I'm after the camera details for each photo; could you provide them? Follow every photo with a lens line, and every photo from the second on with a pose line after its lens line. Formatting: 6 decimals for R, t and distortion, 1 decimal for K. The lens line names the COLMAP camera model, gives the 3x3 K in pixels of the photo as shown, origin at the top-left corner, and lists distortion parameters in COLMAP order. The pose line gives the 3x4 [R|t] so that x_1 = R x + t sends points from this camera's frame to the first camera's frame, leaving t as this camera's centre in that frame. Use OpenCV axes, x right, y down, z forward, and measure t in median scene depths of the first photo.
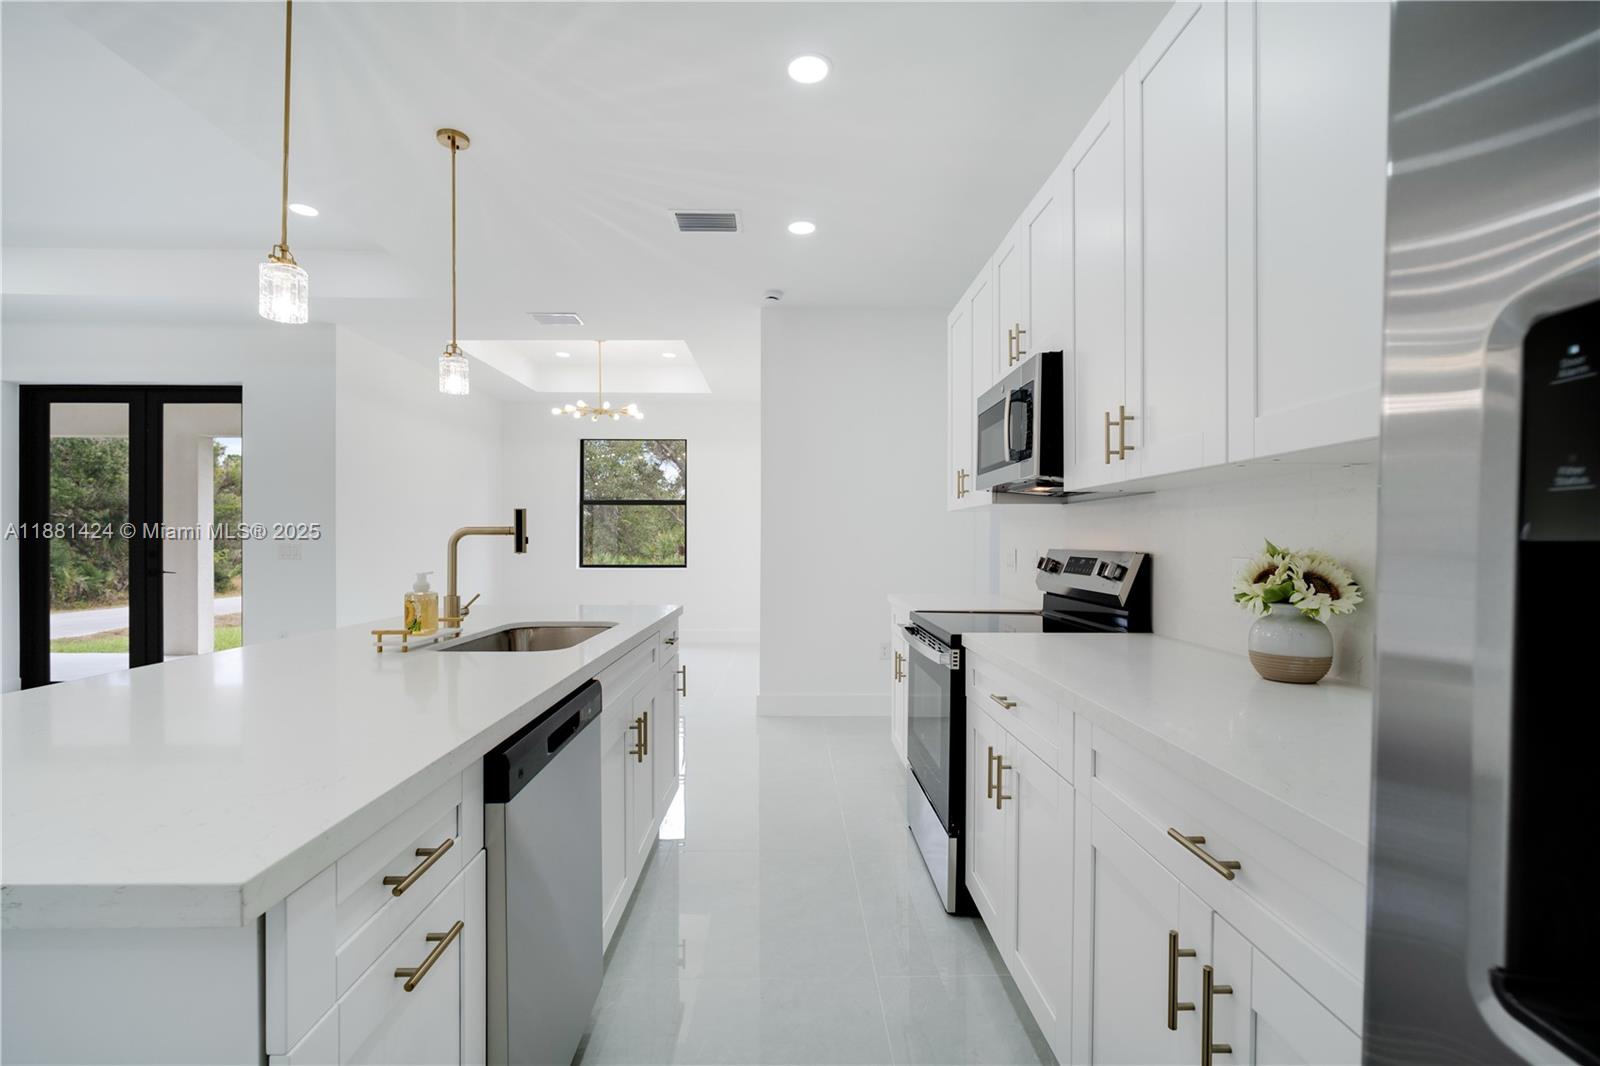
lens RADIAL K [[700.3, 0, 802.1], [0, 700.3, 538.1], [0, 0, 1]] dist [-0.000770, 0.000233]
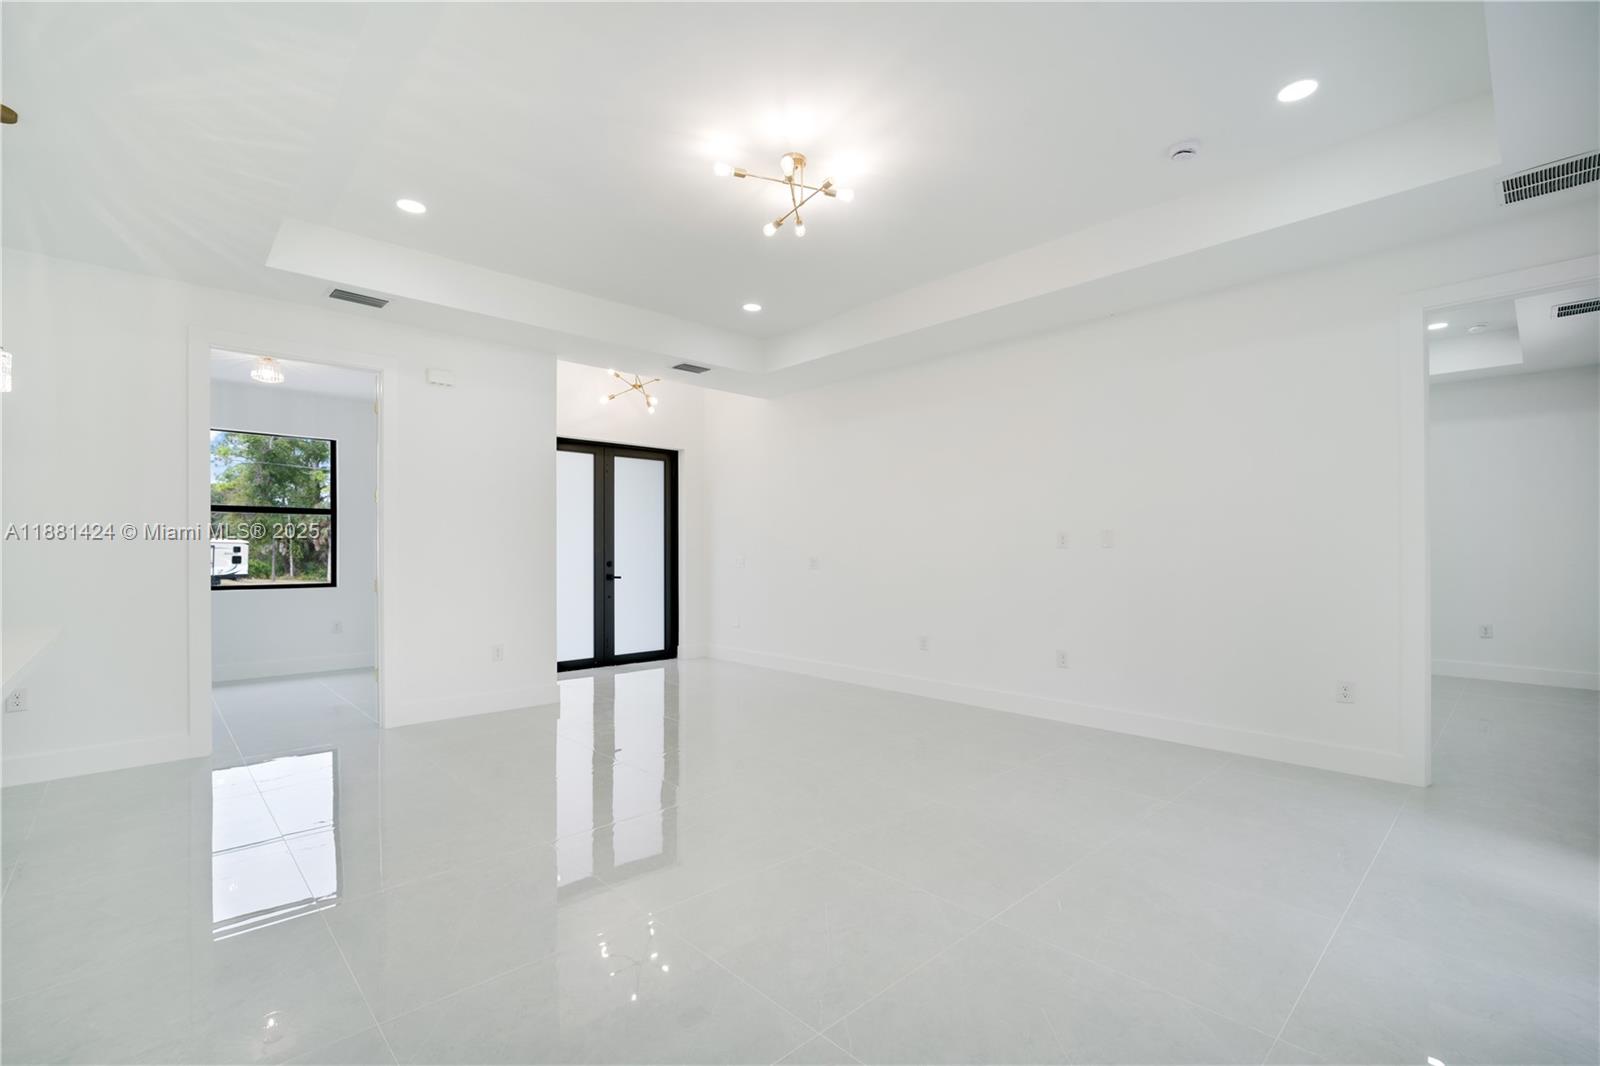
lens RADIAL K [[710.1, 0, 794.2], [0, 710.1, 544.6], [0, 0, 1]] dist [-0.000902, -0.000157]
pose [[0.732452, 0.000238, 0.680818, -1.371529], [0.004872, 0.999973, -0.005590, -0.005029], [-0.680801, 0.007411, 0.732431, -0.242213]]
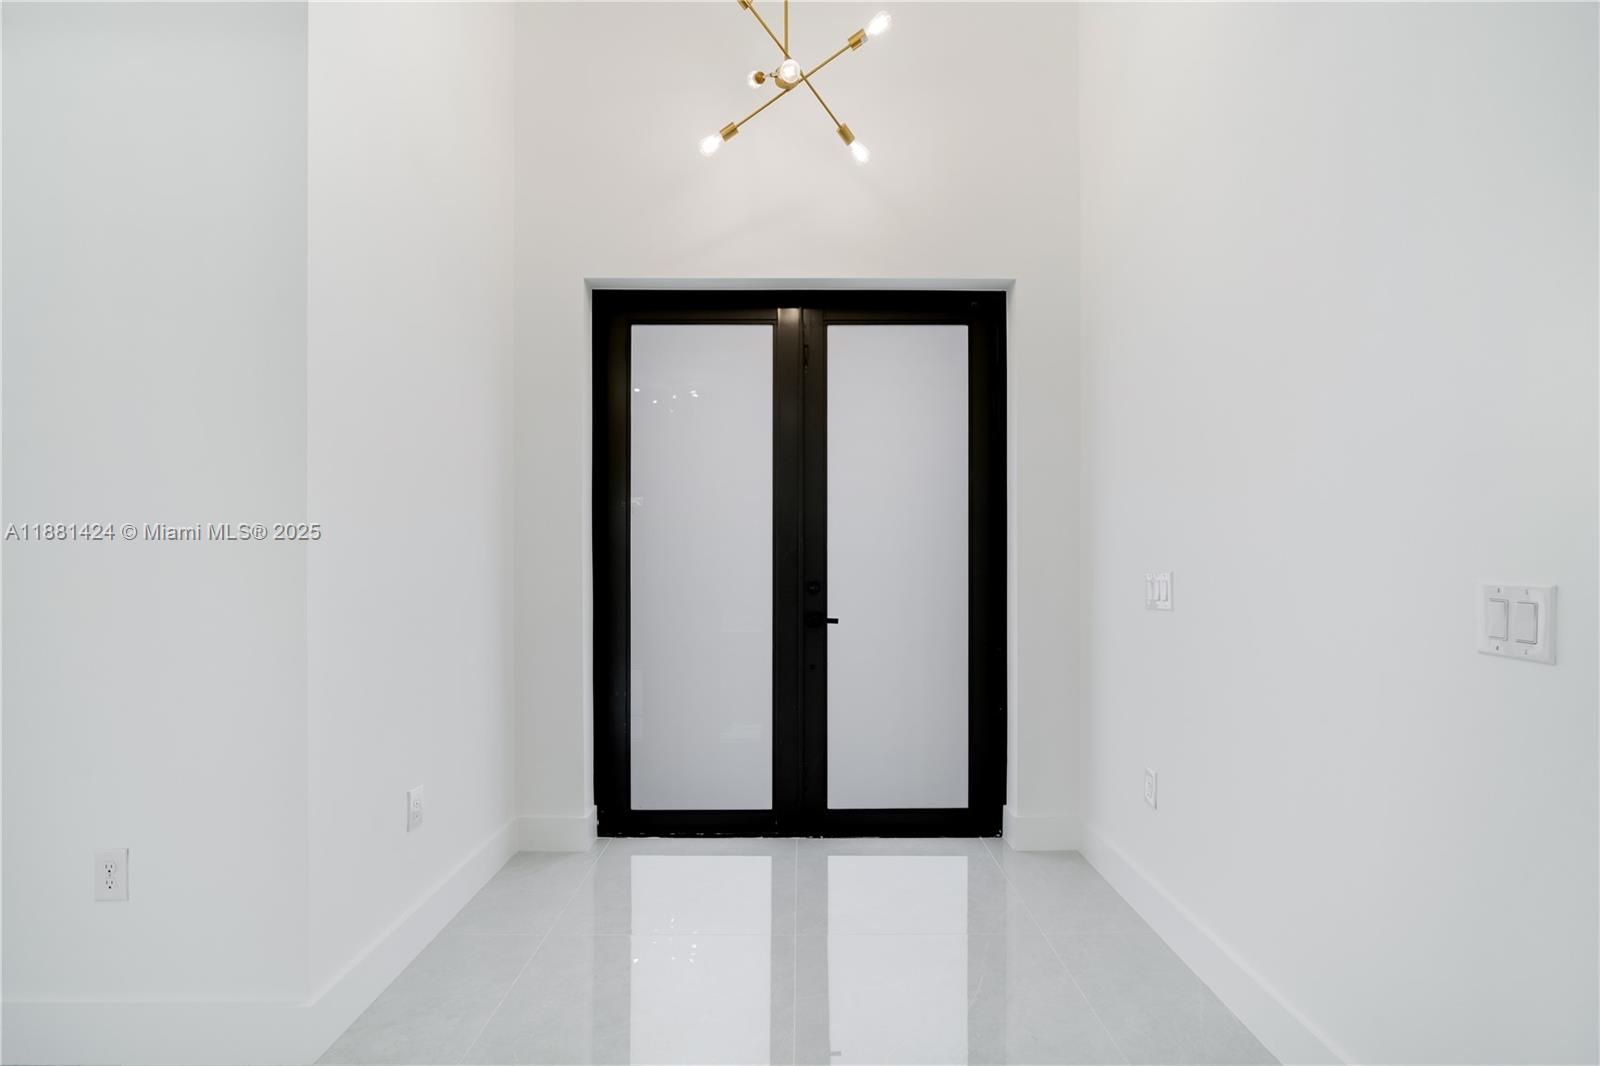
lens RADIAL K [[738.3, 0, 821.0], [0, 738.3, 574.7], [0, 0, 1]] dist [0.000243, 0.000169]
pose [[0.999998, -0.001494, 0.001476, -0.780979], [0.001484, 0.999975, 0.006985, 0.006893], [-0.001486, -0.006982, 0.999975, 0.331407]]
